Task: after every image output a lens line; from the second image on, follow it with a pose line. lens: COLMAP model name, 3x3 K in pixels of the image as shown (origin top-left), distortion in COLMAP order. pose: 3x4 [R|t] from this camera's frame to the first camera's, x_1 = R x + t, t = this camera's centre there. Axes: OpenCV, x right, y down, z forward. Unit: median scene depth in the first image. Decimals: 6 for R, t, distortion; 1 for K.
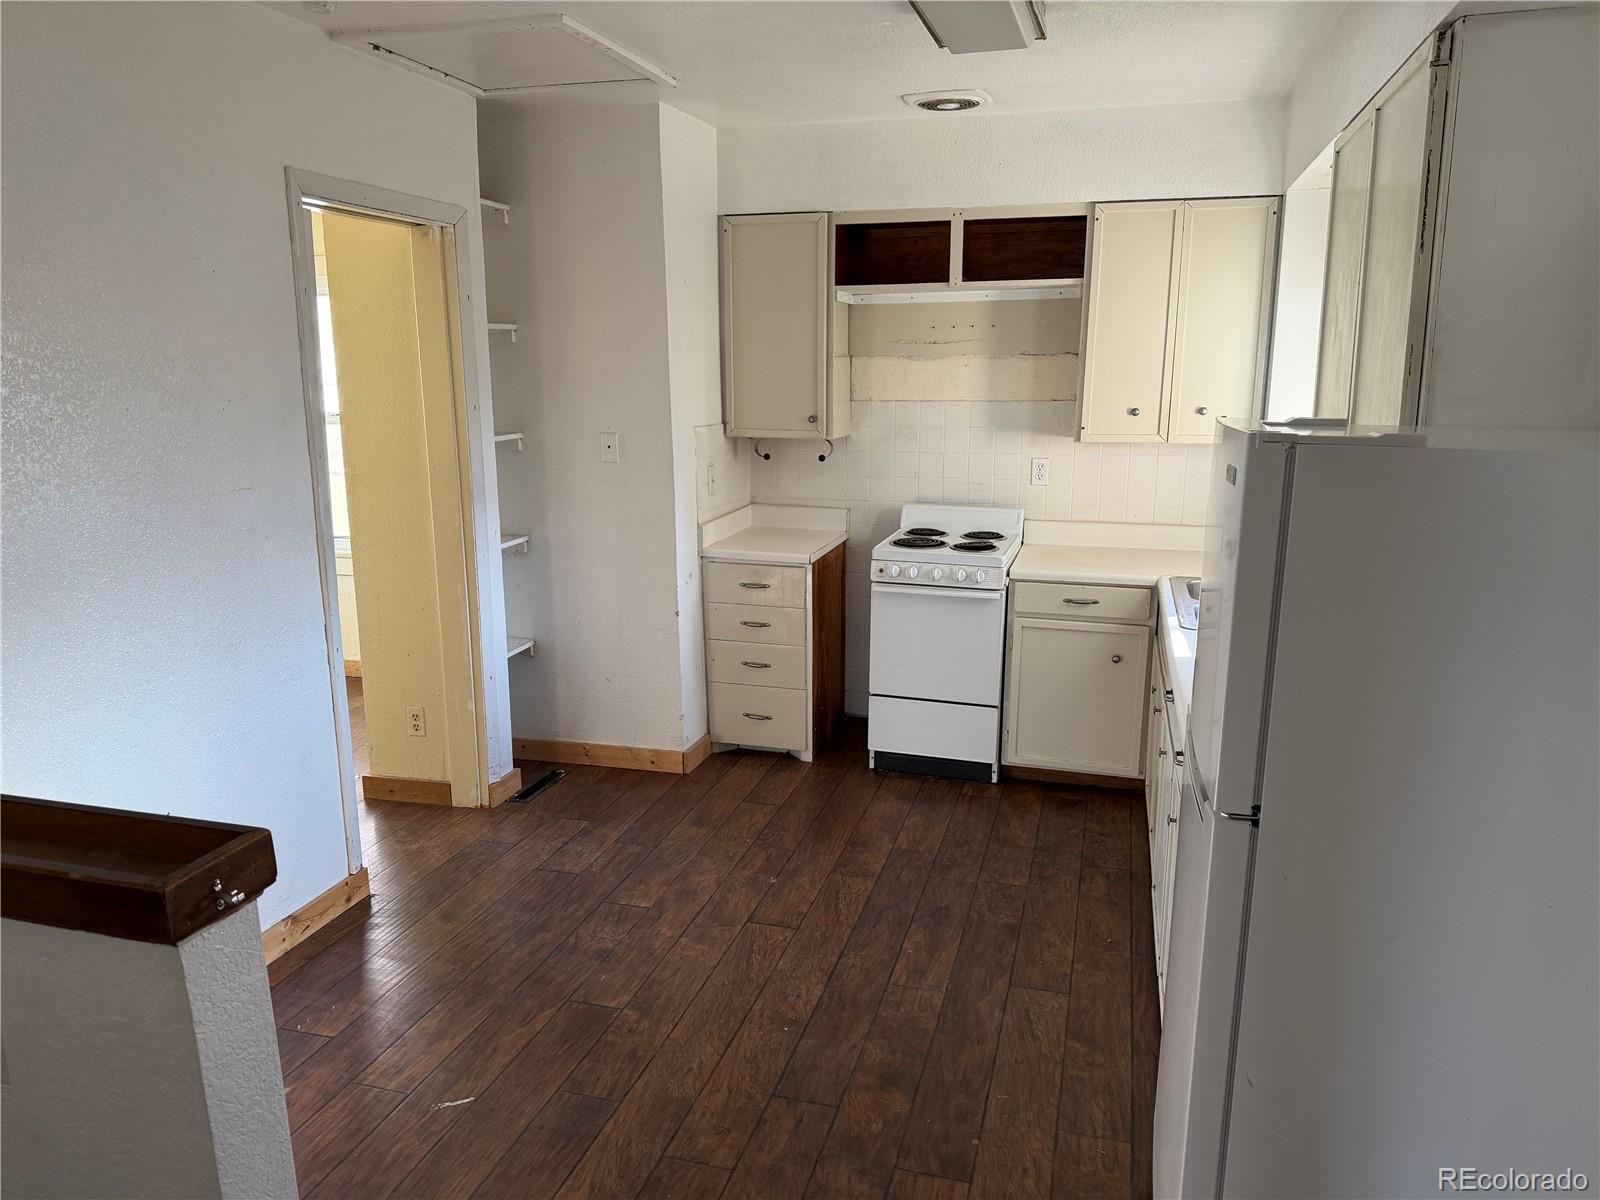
lens RADIAL K [[1089.2, 0, 800.0], [0, 1089.2, 600.0], [0, 0, 1]] dist [-0.004670, -0.006056]
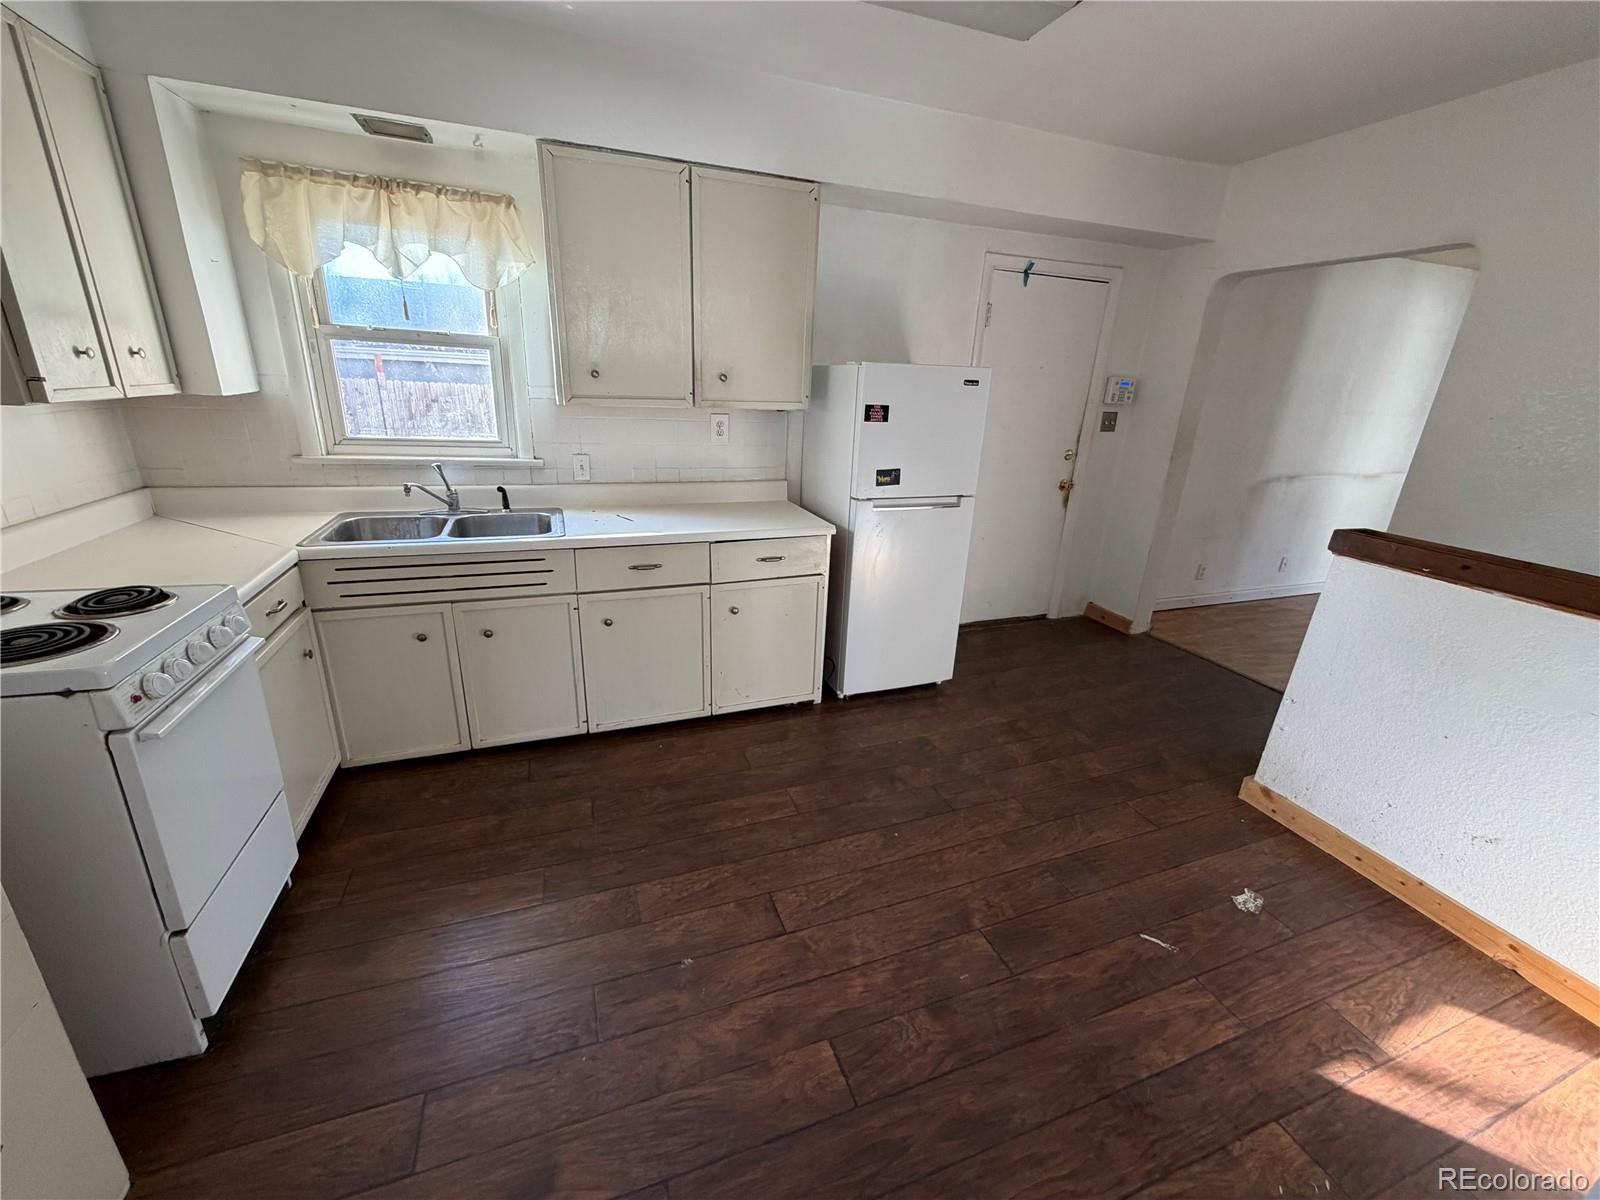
lens RADIAL K [[634.6, 0, 800.0], [0, 634.6, 600.0], [0, 0, 1]] dist [0.000641, 0.000300]
pose [[-0.584772, -0.302742, 0.752588, -0.409504], [0.121207, 0.884726, 0.450077, -0.220294], [-0.802091, 0.354411, -0.480669, 1.238262]]
